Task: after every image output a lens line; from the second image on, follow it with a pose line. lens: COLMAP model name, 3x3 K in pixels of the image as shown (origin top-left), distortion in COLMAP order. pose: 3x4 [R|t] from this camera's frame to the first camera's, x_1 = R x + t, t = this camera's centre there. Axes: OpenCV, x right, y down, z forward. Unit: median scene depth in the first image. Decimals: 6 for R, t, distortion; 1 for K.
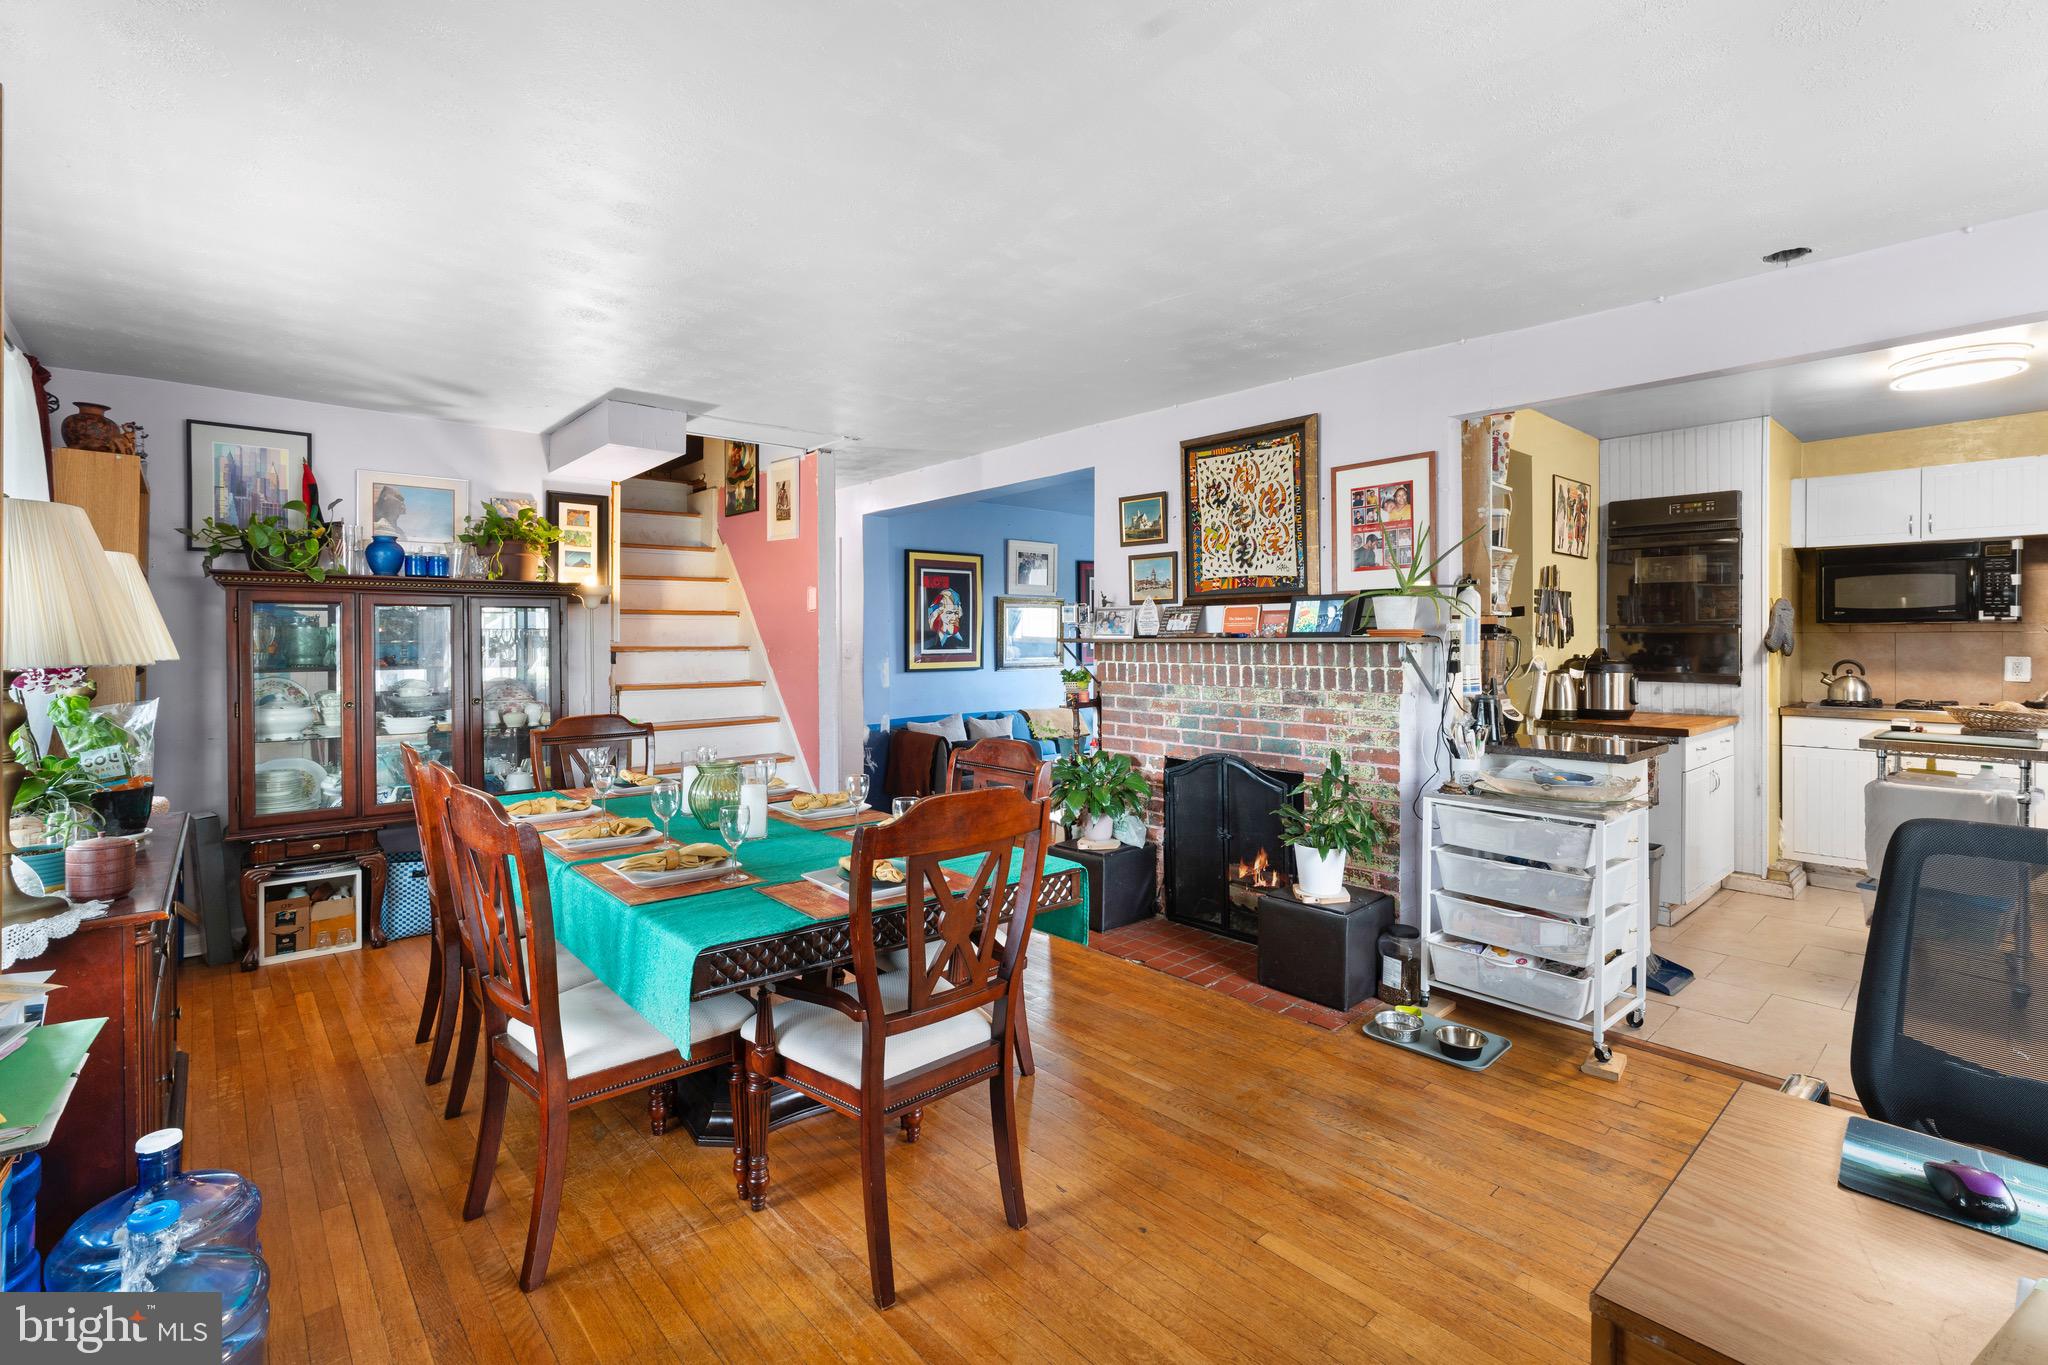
lens RADIAL K [[927.5, 0, 1027.2], [0, 927.5, 648.2], [0, 0, 1]] dist [-0.000566, -0.000004]
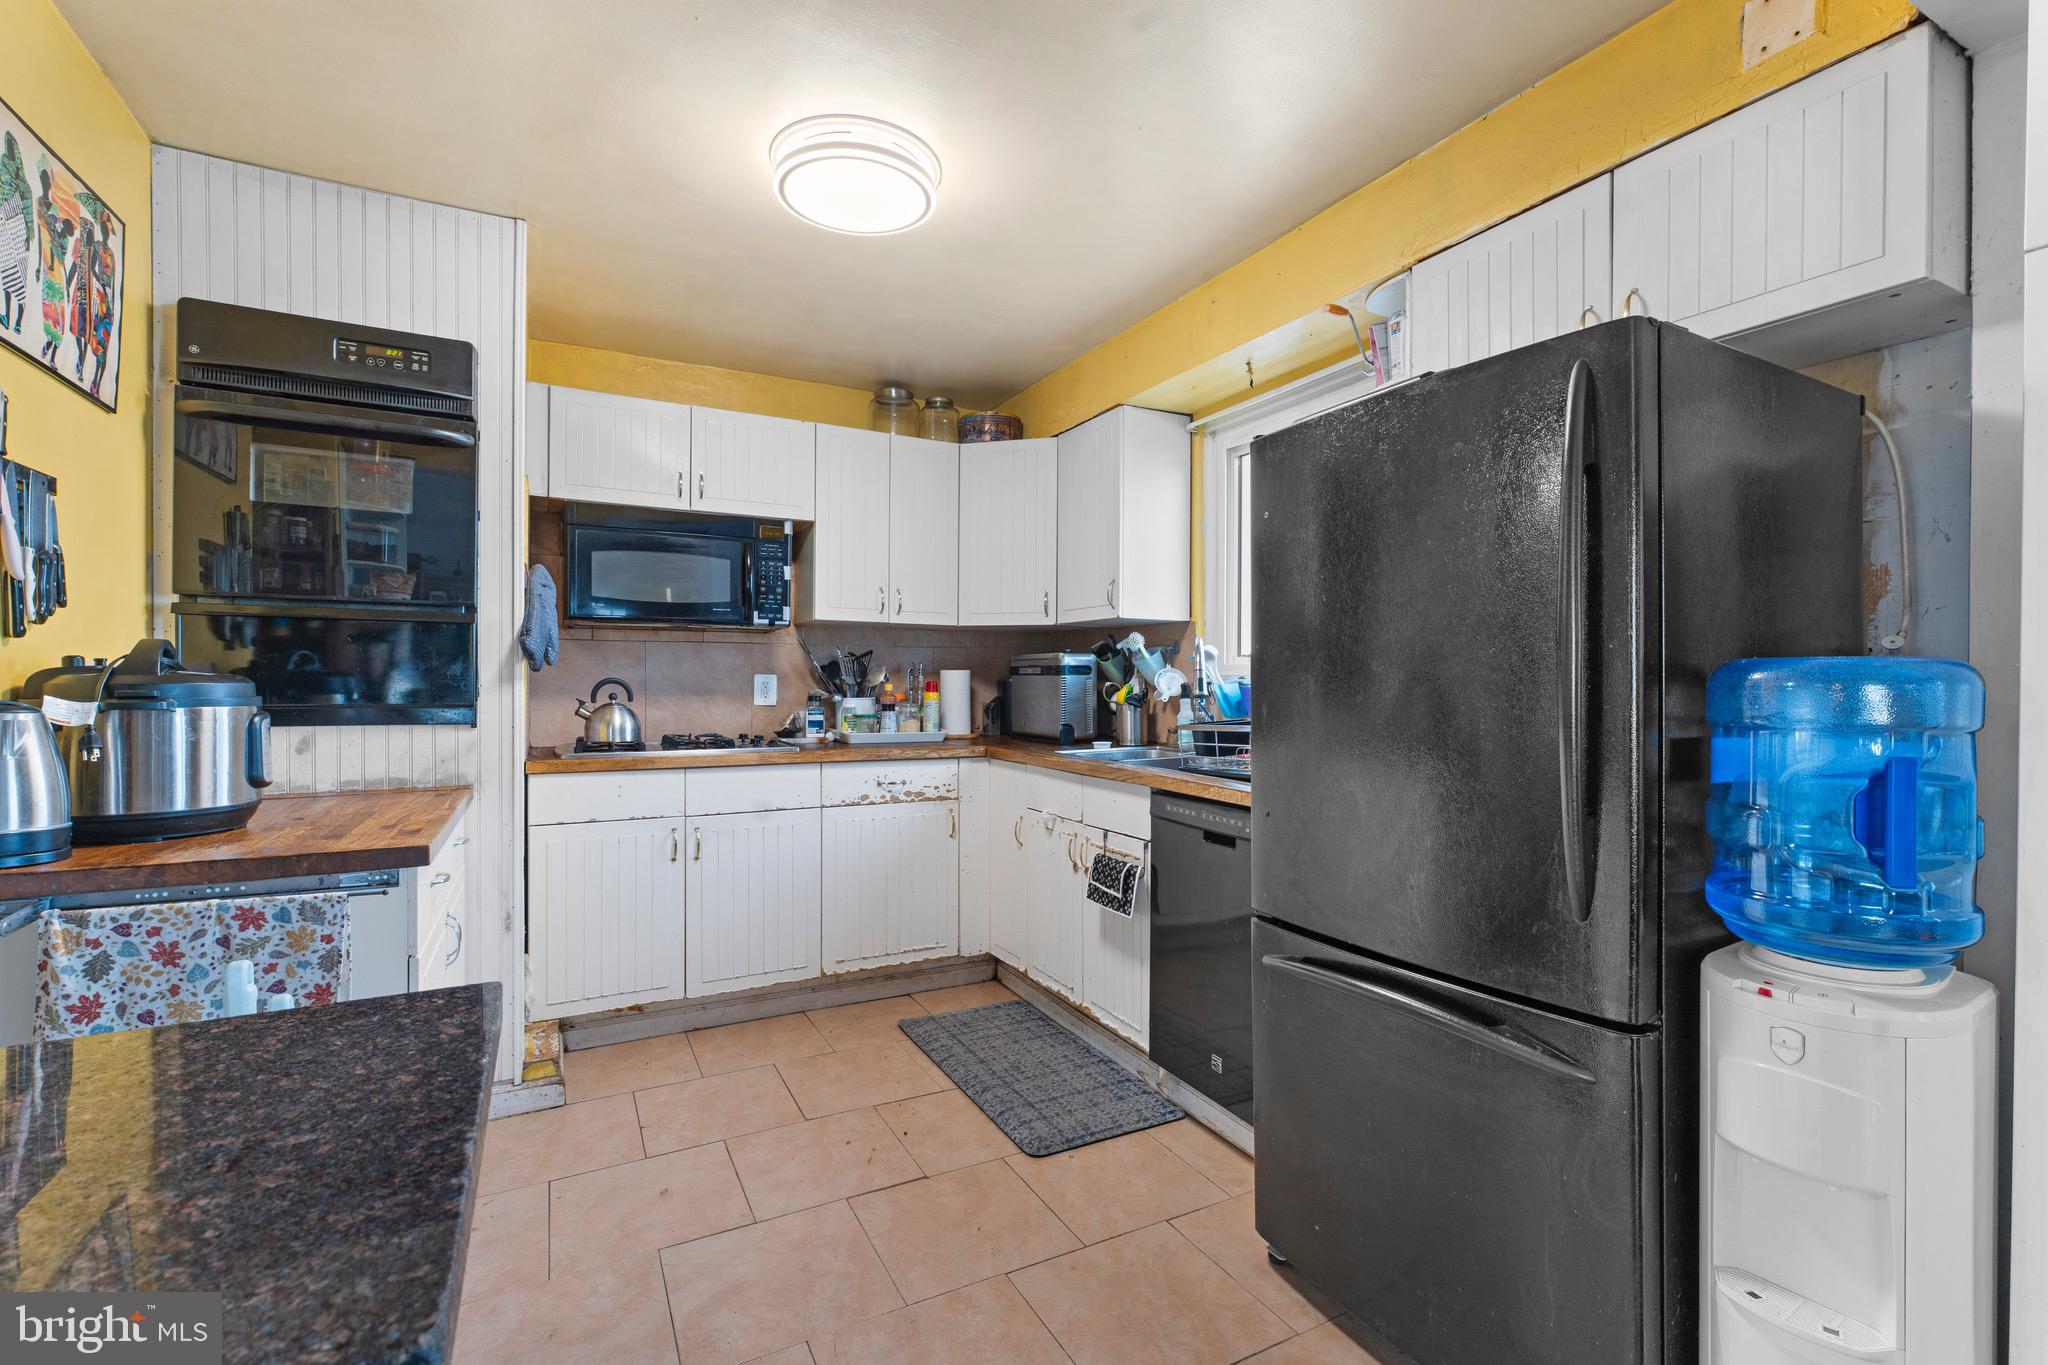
lens RADIAL K [[894.4, 0, 1024.0], [0, 894.4, 682.5], [0, 0, 1]] dist [-0.001517, -0.000435]
pose [[0.239050, 0.001385, 0.971006, 0.359441], [0.004847, 0.999985, -0.002619, 0.019174], [-0.970995, 0.005333, 0.239040, 0.585331]]
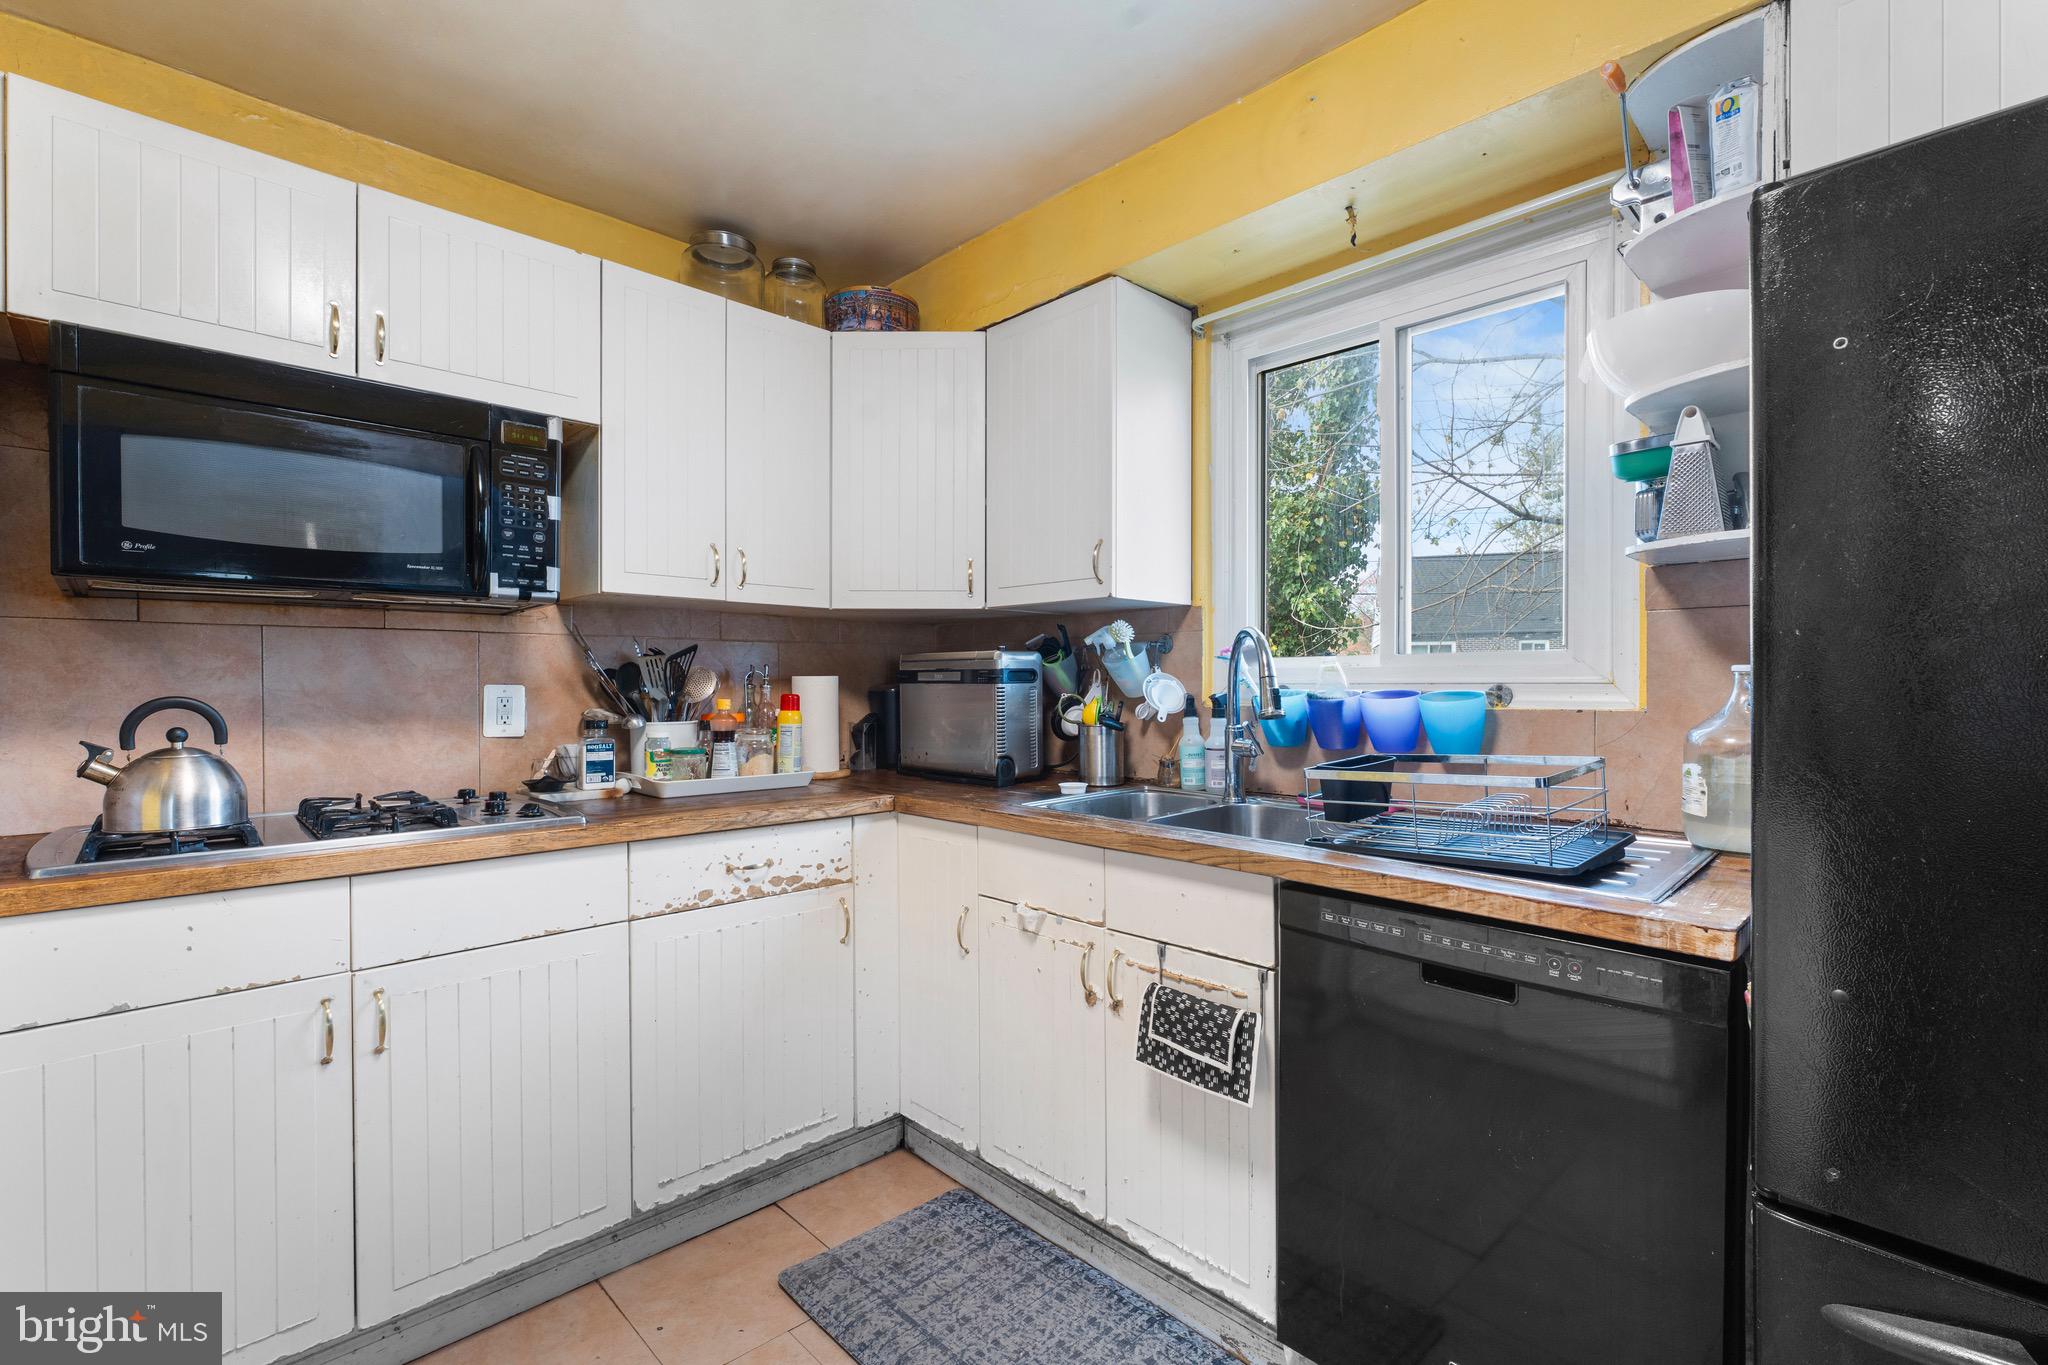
lens RADIAL K [[906.5, 0, 1019.1], [0, 906.5, 687.8], [0, 0, 1]] dist [-0.002908, 0.000112]
pose [[-0.039017, -0.003954, 0.999231, 0.580718], [0.011333, 0.999926, 0.004399, 0.011583], [-0.999174, 0.011496, -0.038969, 0.740292]]
